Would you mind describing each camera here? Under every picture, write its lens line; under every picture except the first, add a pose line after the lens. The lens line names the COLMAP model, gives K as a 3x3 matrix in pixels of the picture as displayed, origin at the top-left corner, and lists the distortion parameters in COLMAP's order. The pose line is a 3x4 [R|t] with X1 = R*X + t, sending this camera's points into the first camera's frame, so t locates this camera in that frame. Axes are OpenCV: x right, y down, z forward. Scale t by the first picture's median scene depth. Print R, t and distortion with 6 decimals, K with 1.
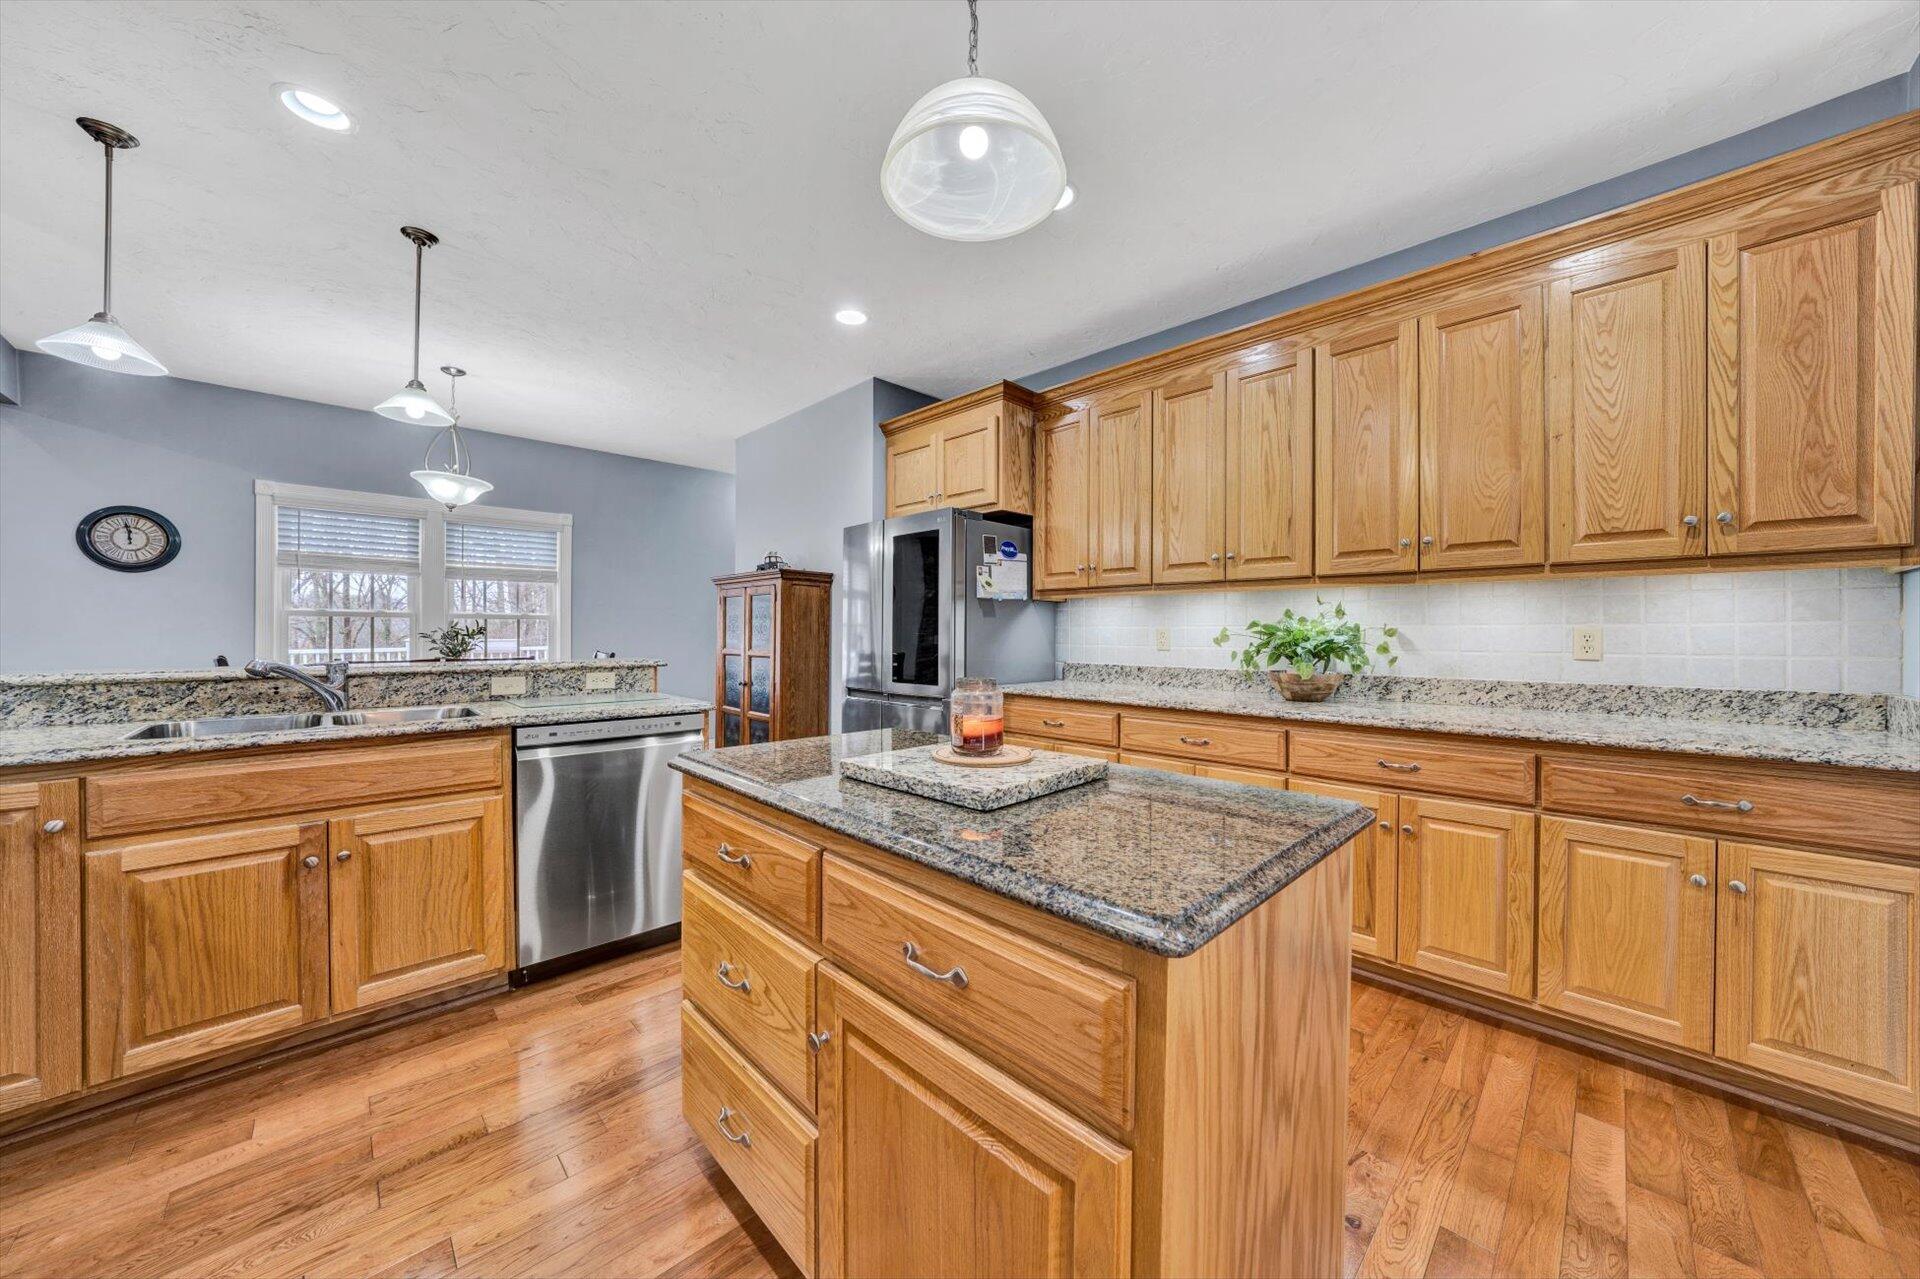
lens RADIAL K [[662.9, 0, 964.1], [0, 662.9, 636.2], [0, 0, 1]] dist [-0.032447, 0.007147]
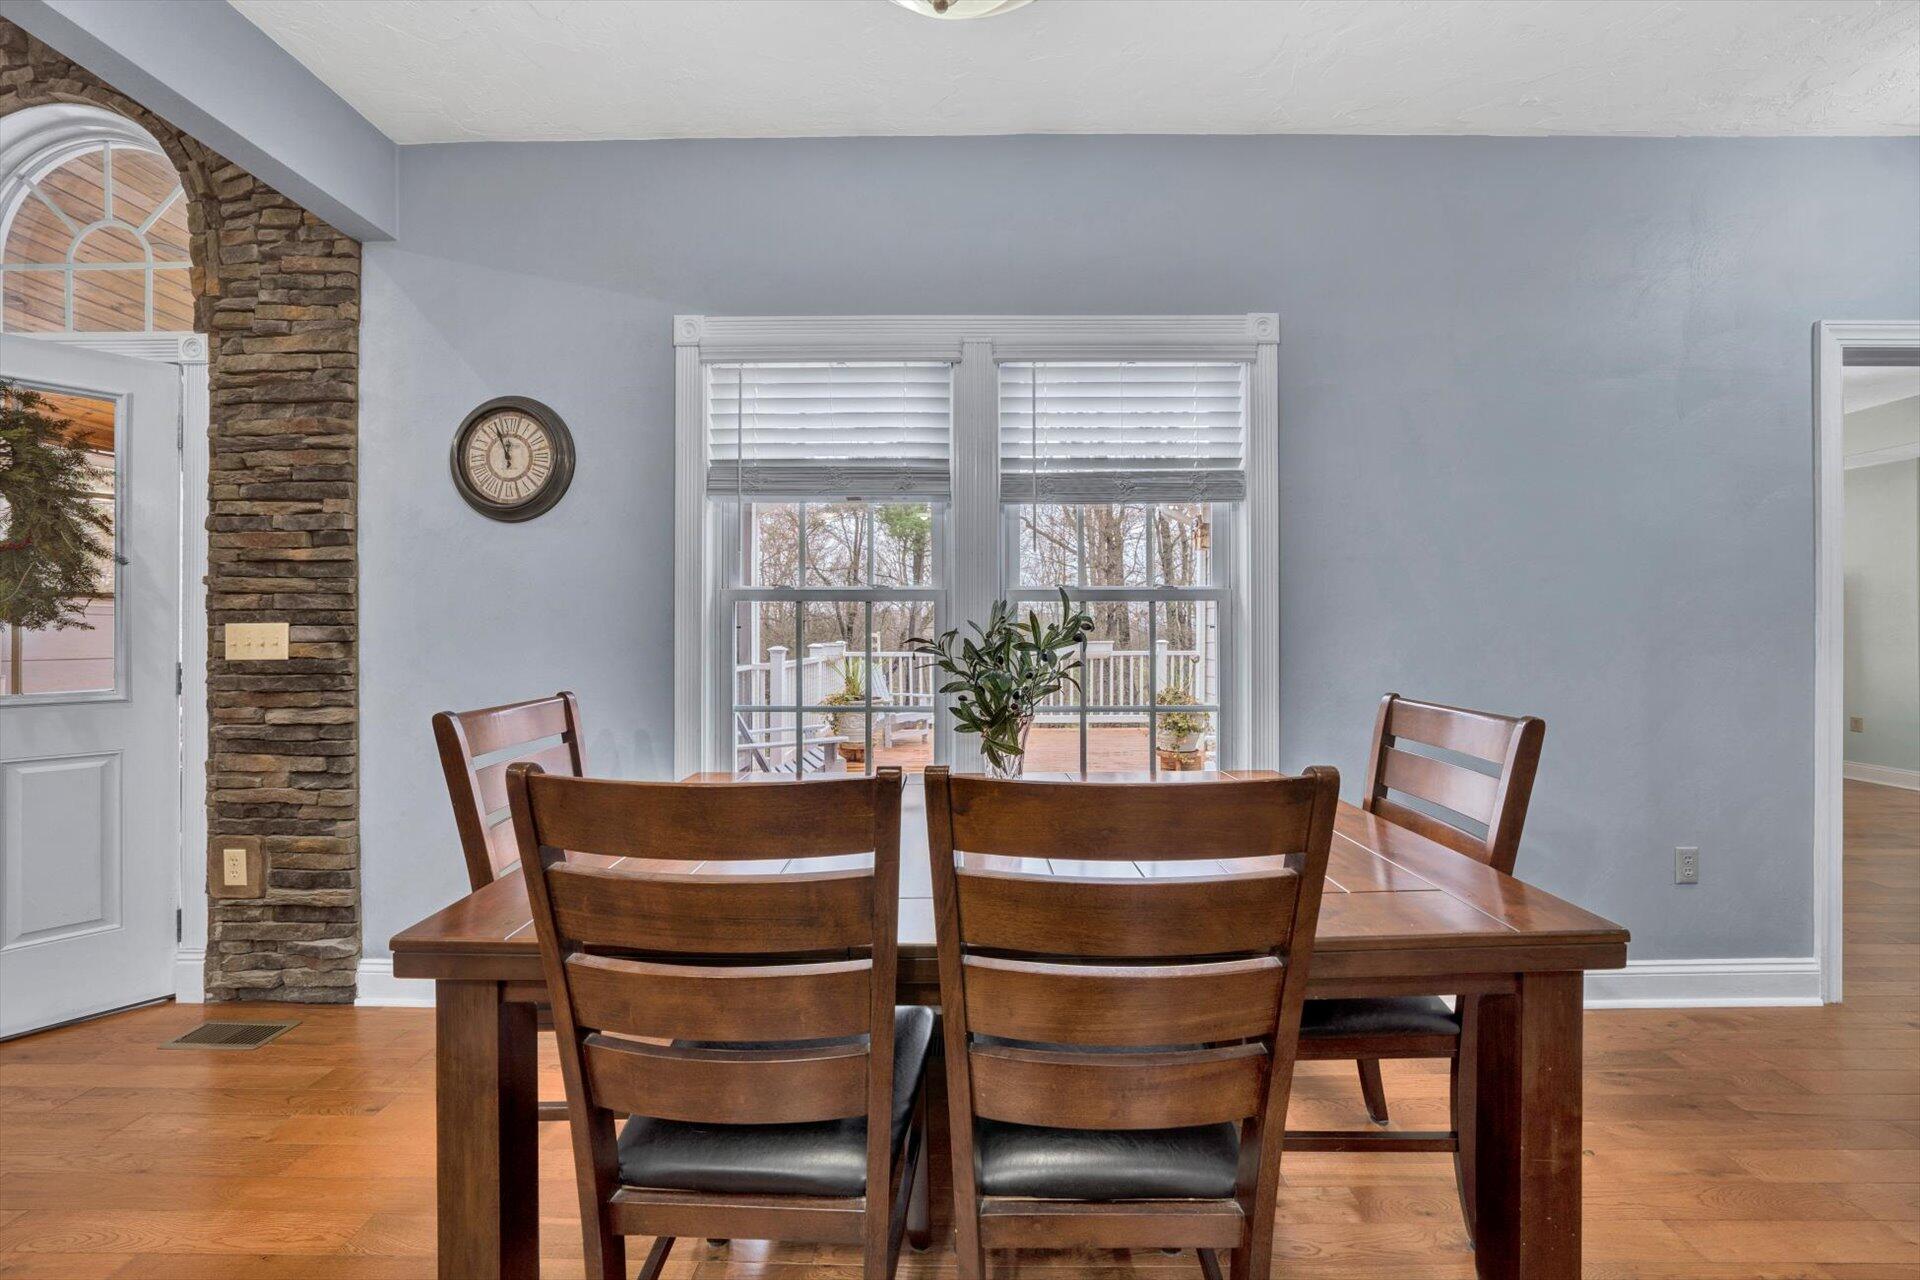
lens RADIAL K [[580.3, 0, 966.8], [0, 580.3, 626.2], [0, 0, 1]] dist [-0.000440, 0.000034]
pose [[0.700372, -0.007040, -0.713744, -1.232163], [0.001391, 0.999963, -0.008499, -0.017464], [0.713777, 0.004960, 0.700356, 1.633388]]
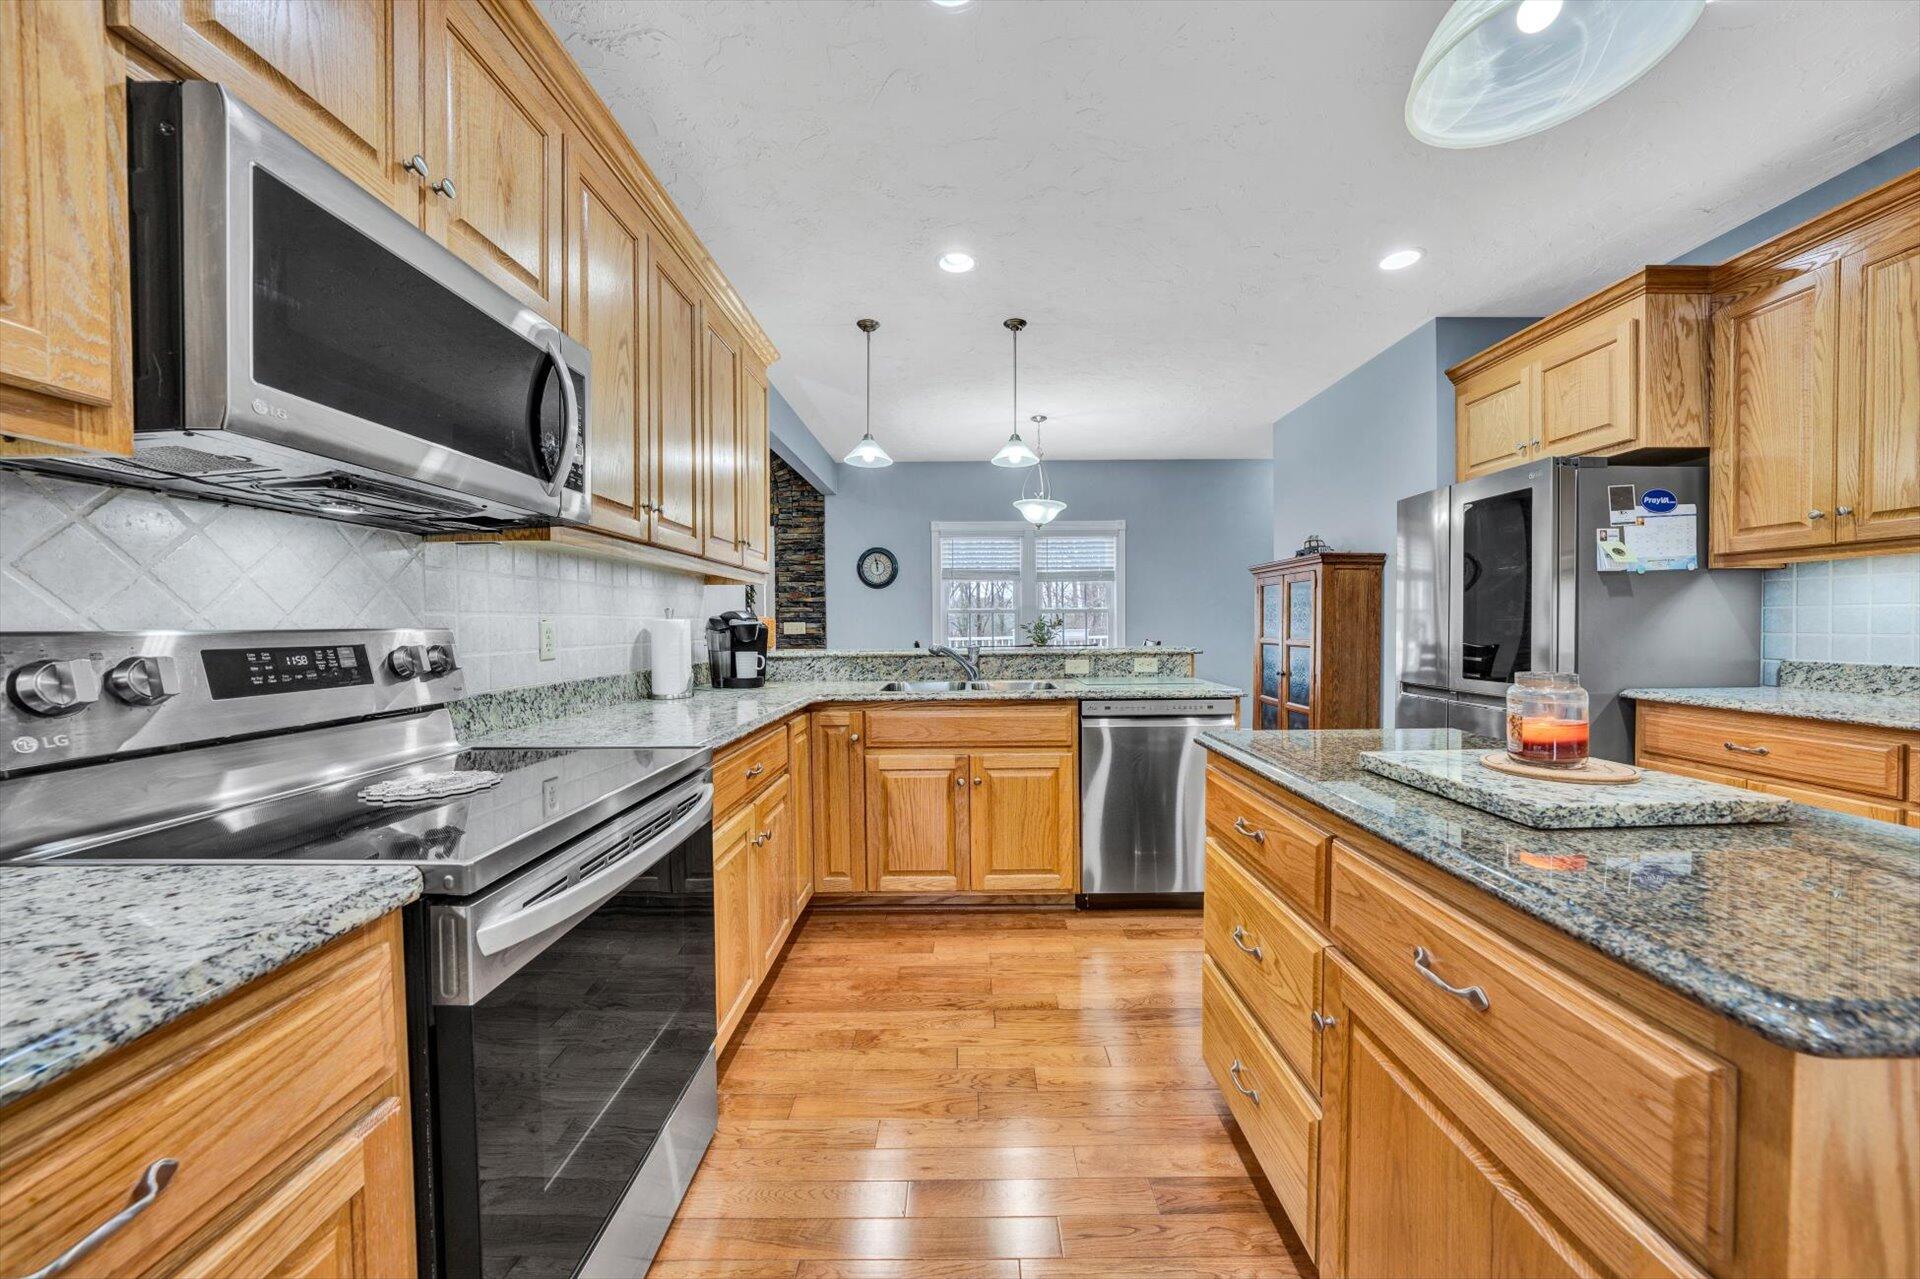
lens RADIAL K [[678.8, 0, 960.9], [0, 678.8, 633.9], [0, 0, 1]] dist [-0.002463, 0.000211]
pose [[0.705194, 0.000185, -0.709014, 0.071033], [0.008070, 0.999933, 0.008287, 0.001471], [0.708968, -0.011566, 0.705146, -0.074046]]
